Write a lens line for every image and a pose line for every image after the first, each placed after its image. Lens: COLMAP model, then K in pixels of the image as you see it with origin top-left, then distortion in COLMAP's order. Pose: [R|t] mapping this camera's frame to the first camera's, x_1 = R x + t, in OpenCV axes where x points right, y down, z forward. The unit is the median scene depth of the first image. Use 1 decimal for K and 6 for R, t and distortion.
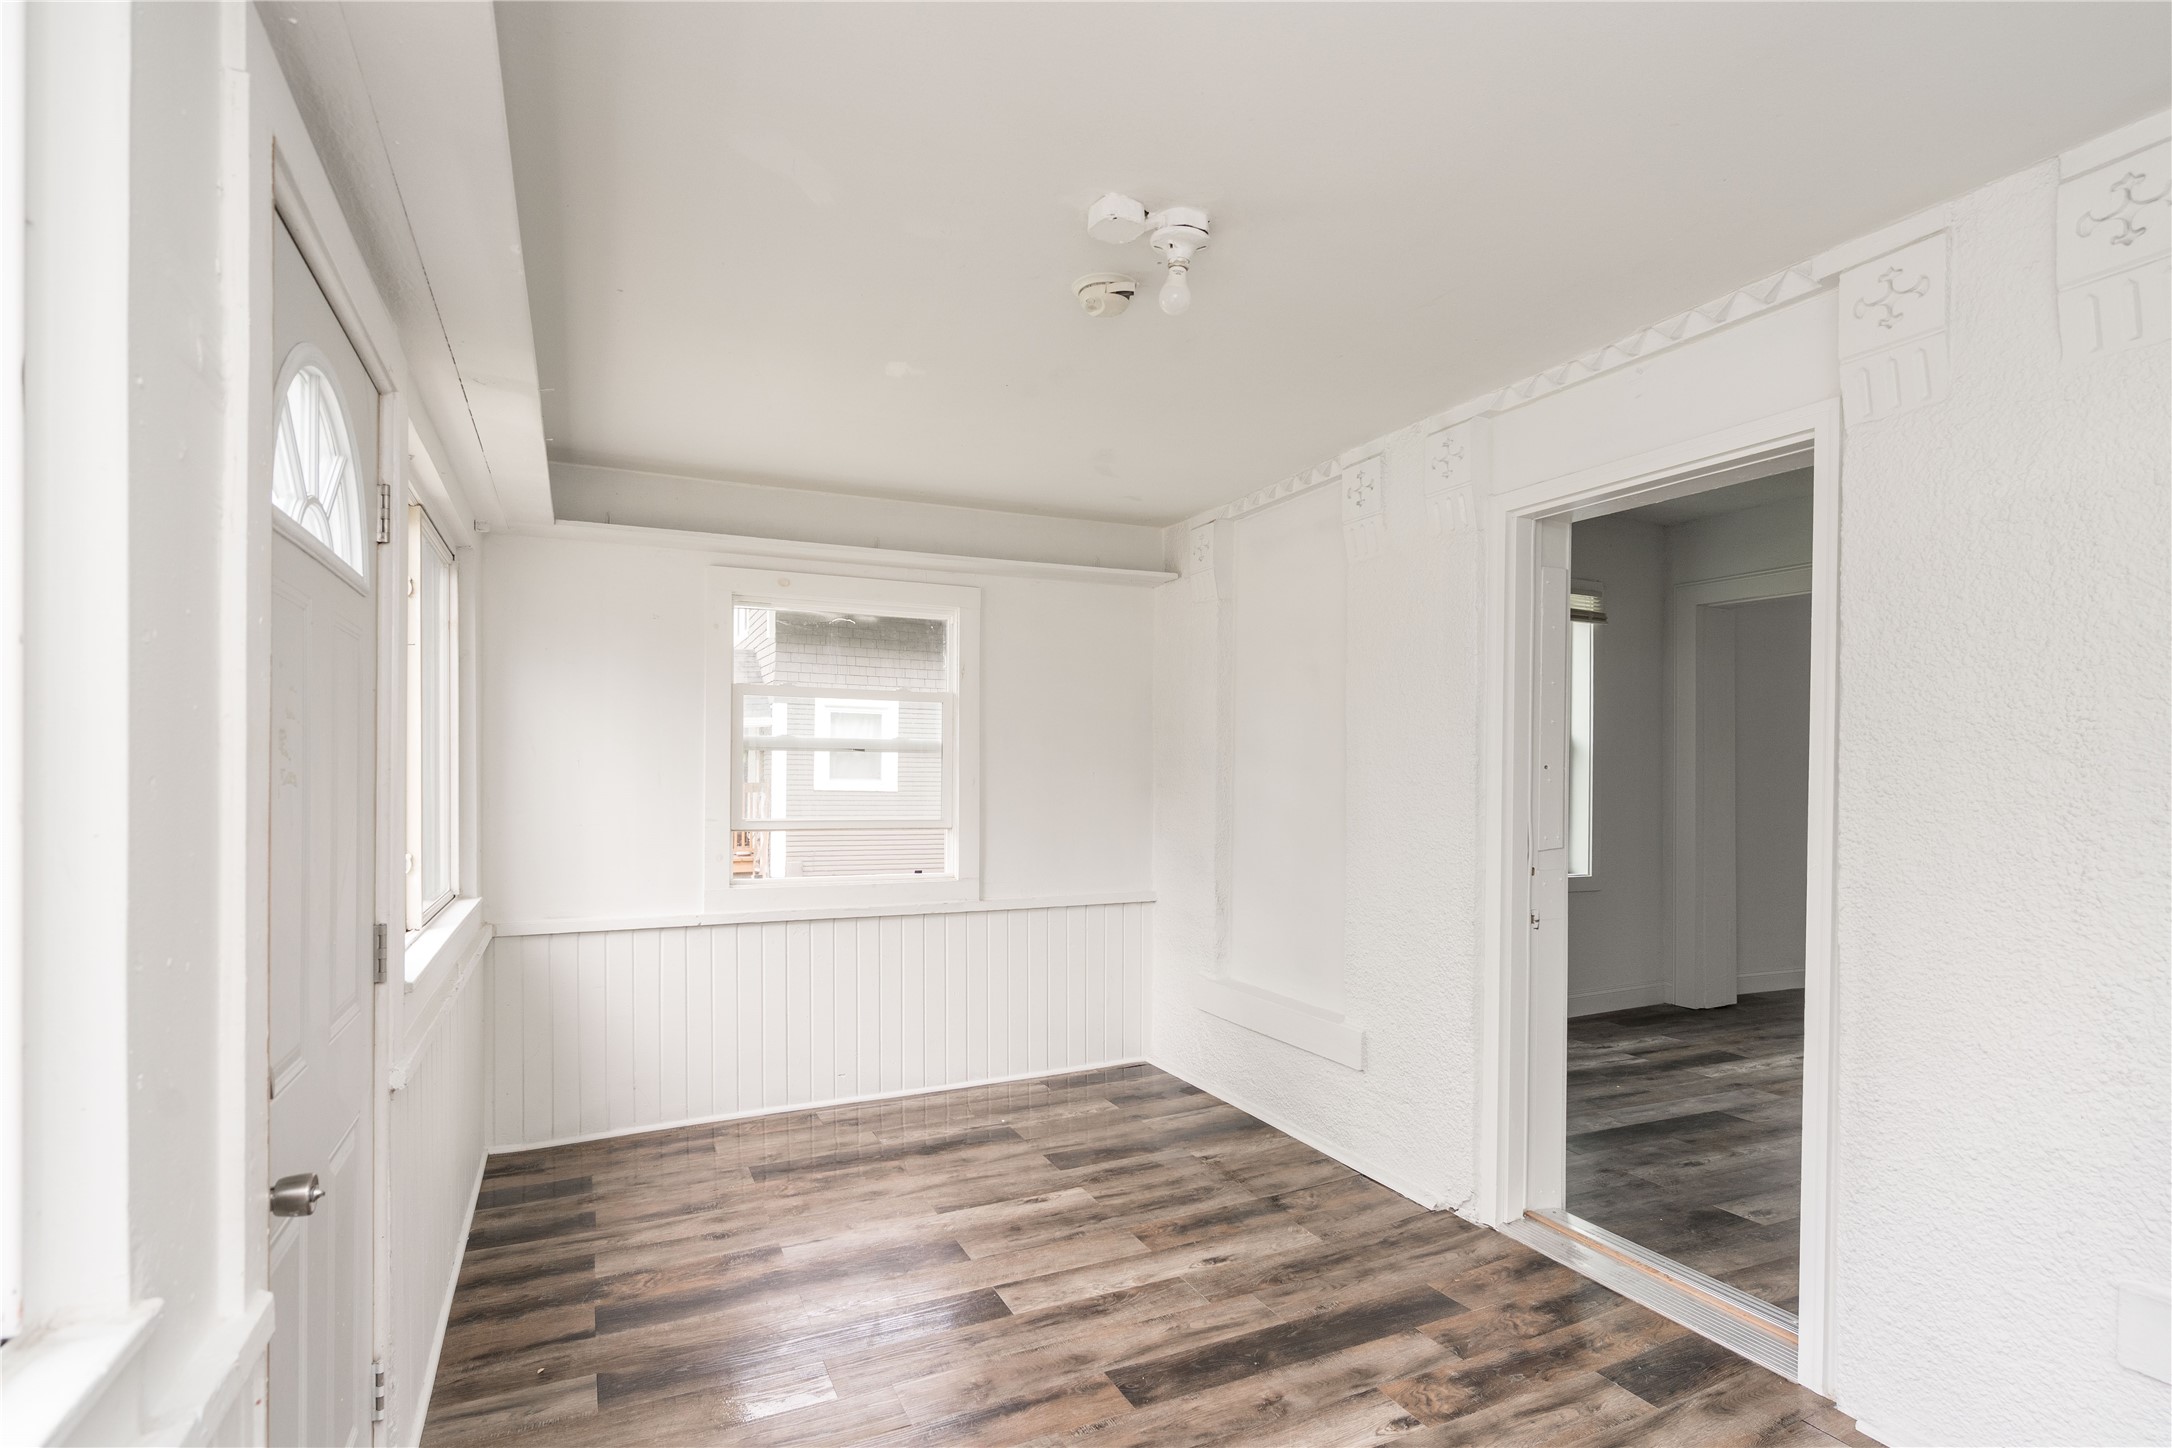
lens RADIAL K [[1030.8, 0, 1080.4], [0, 1030.8, 785.3], [0, 0, 1]] dist [-0.001664, -0.000439]
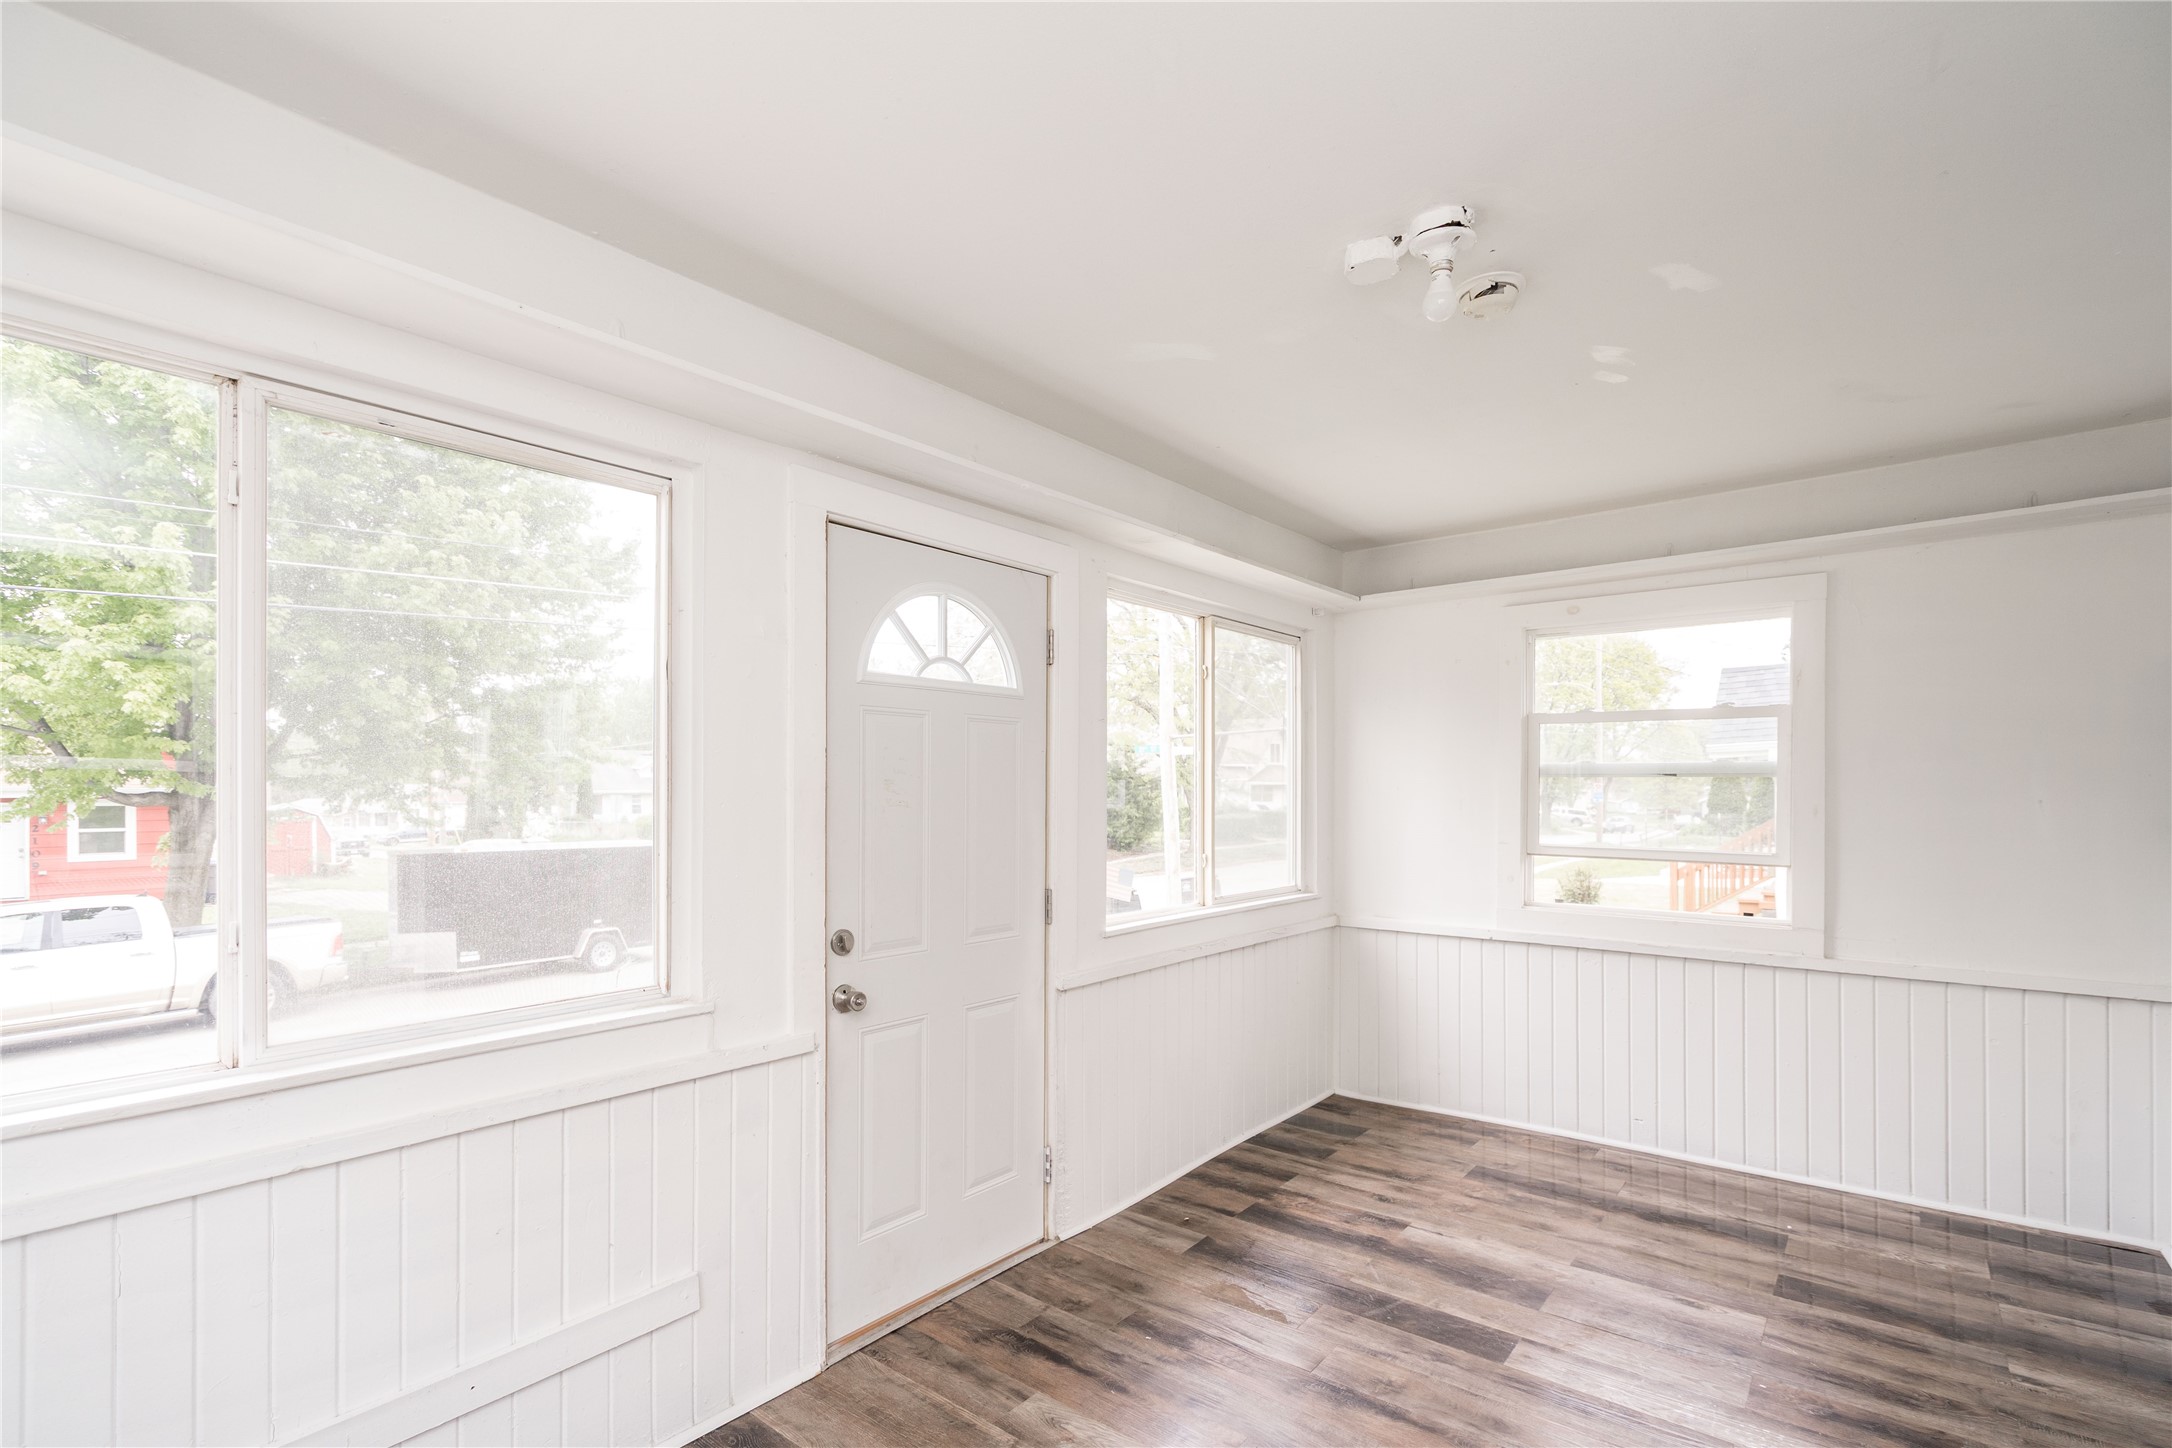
lens RADIAL K [[992.5, 0, 1087.3], [0, 992.5, 800.4], [0, 0, 1]] dist [0.000002, 0.000463]
pose [[0.452763, 0.005031, -0.891616, 0.408093], [-0.011904, 0.999929, -0.000403, -0.005669], [0.891551, 0.010797, 0.452791, 0.159236]]
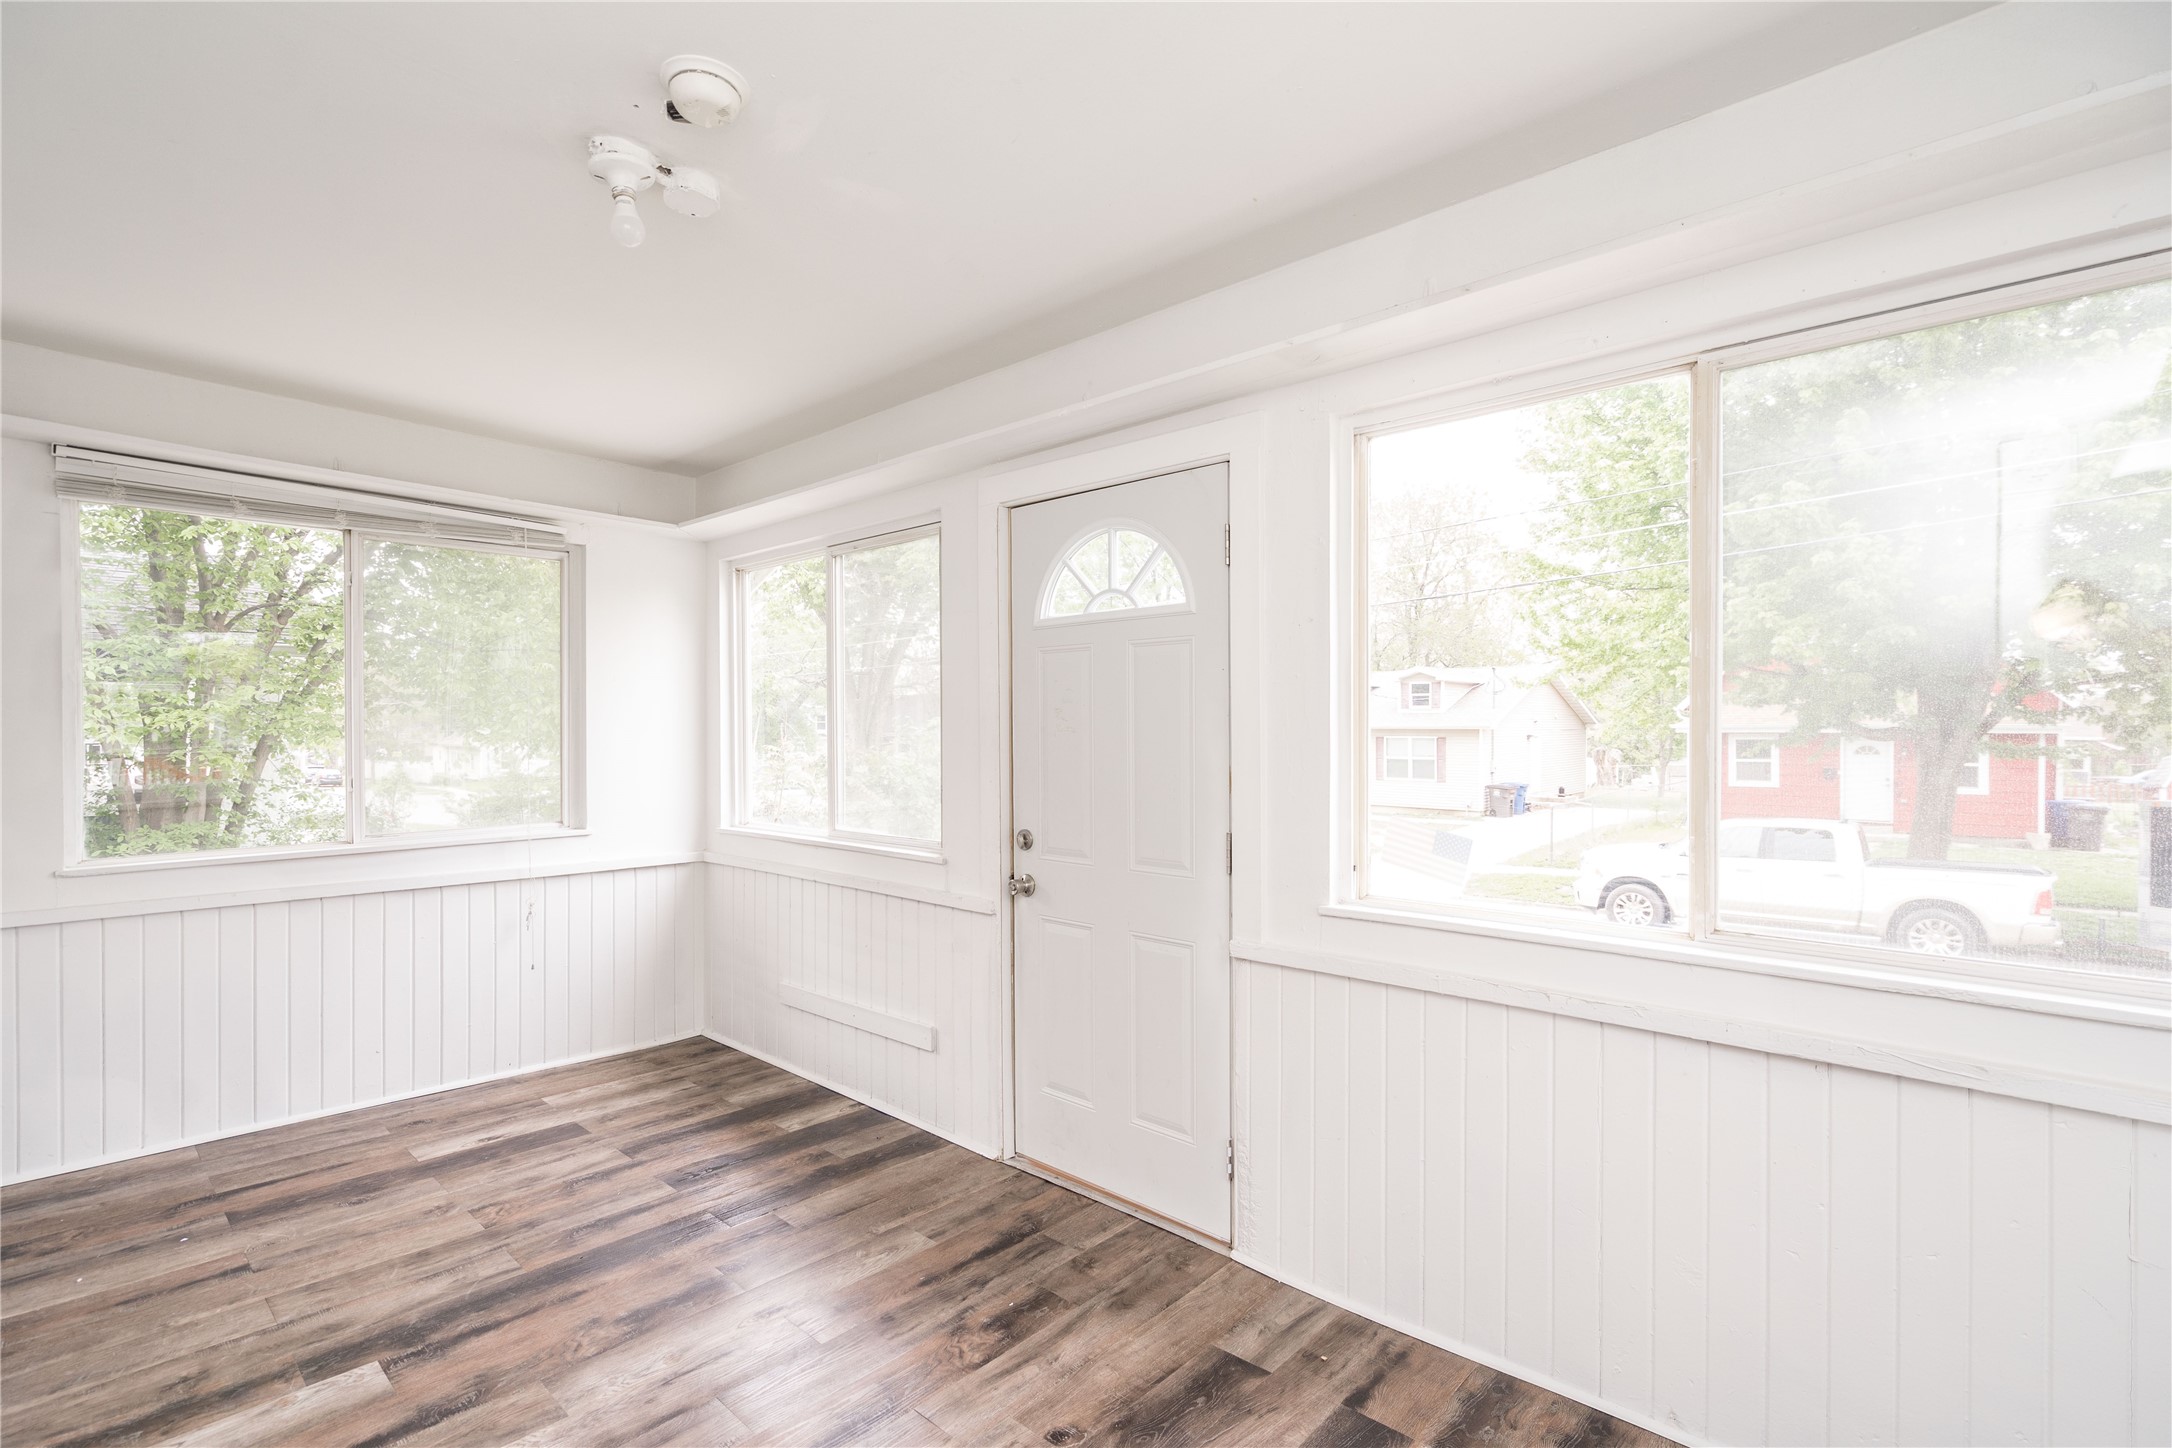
lens RADIAL K [[1000.2, 0, 1072.7], [0, 1000.2, 747.4], [0, 0, 1]] dist [-0.002817, 0.000479]
pose [[-0.914520, 0.003402, -0.404527, 0.036437], [-0.009781, 0.999486, 0.030518, -0.012382], [0.404423, 0.031866, -0.914017, 1.110473]]
